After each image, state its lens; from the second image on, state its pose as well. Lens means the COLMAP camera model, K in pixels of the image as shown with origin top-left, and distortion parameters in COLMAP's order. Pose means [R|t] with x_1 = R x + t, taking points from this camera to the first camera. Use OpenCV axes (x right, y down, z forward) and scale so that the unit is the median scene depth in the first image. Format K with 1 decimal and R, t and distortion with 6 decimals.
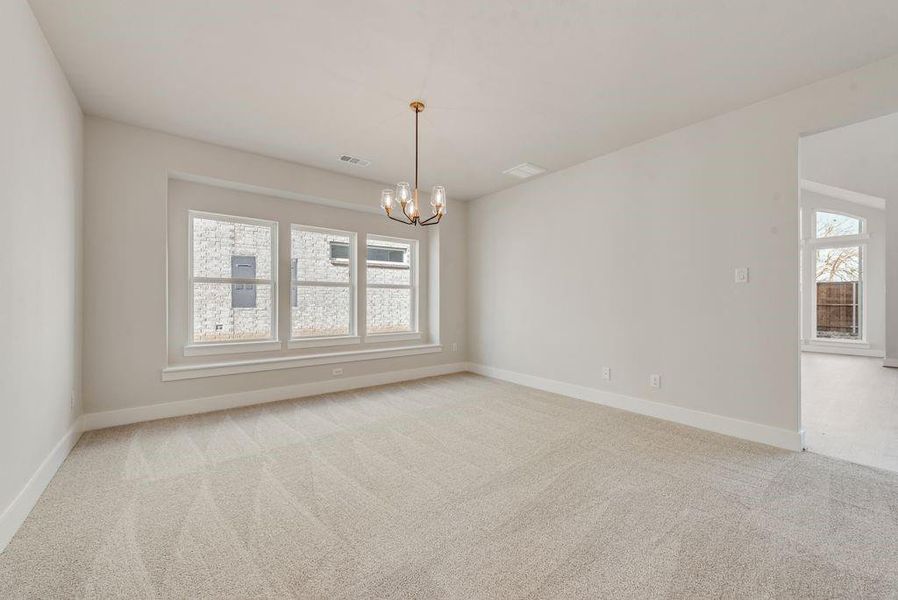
lens RADIAL K [[353.0, 0, 444.3], [0, 353.0, 300.4], [0, 0, 1]] dist [-0.002233, -0.000180]
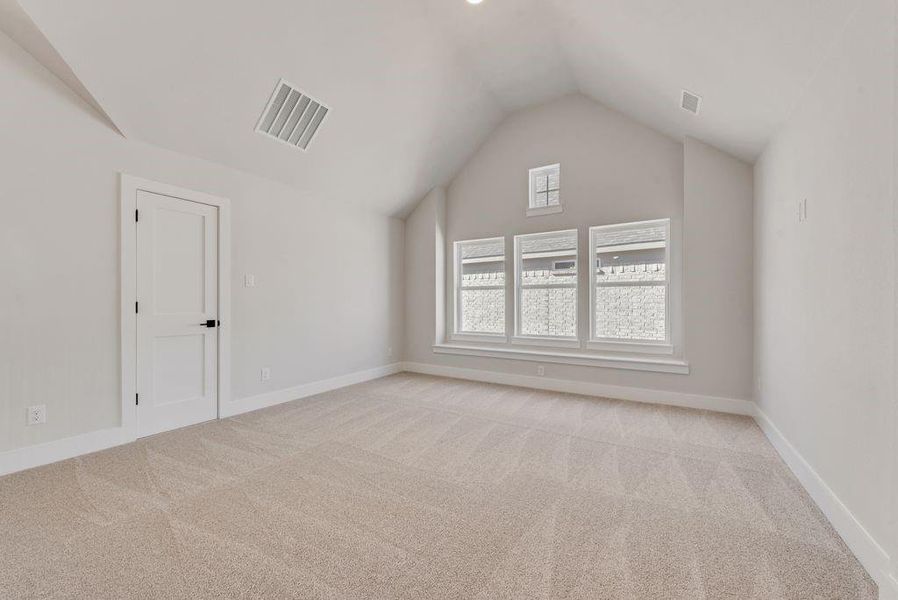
lens RADIAL K [[353.0, 0, 444.3], [0, 353.0, 300.4], [0, 0, 1]] dist [-0.002233, -0.000180]
pose [[0.386004, -0.000800, -0.922497, 0.552707], [0.007120, 0.999972, 0.002112, -0.007388], [0.922470, -0.007383, 0.385999, 0.348012]]
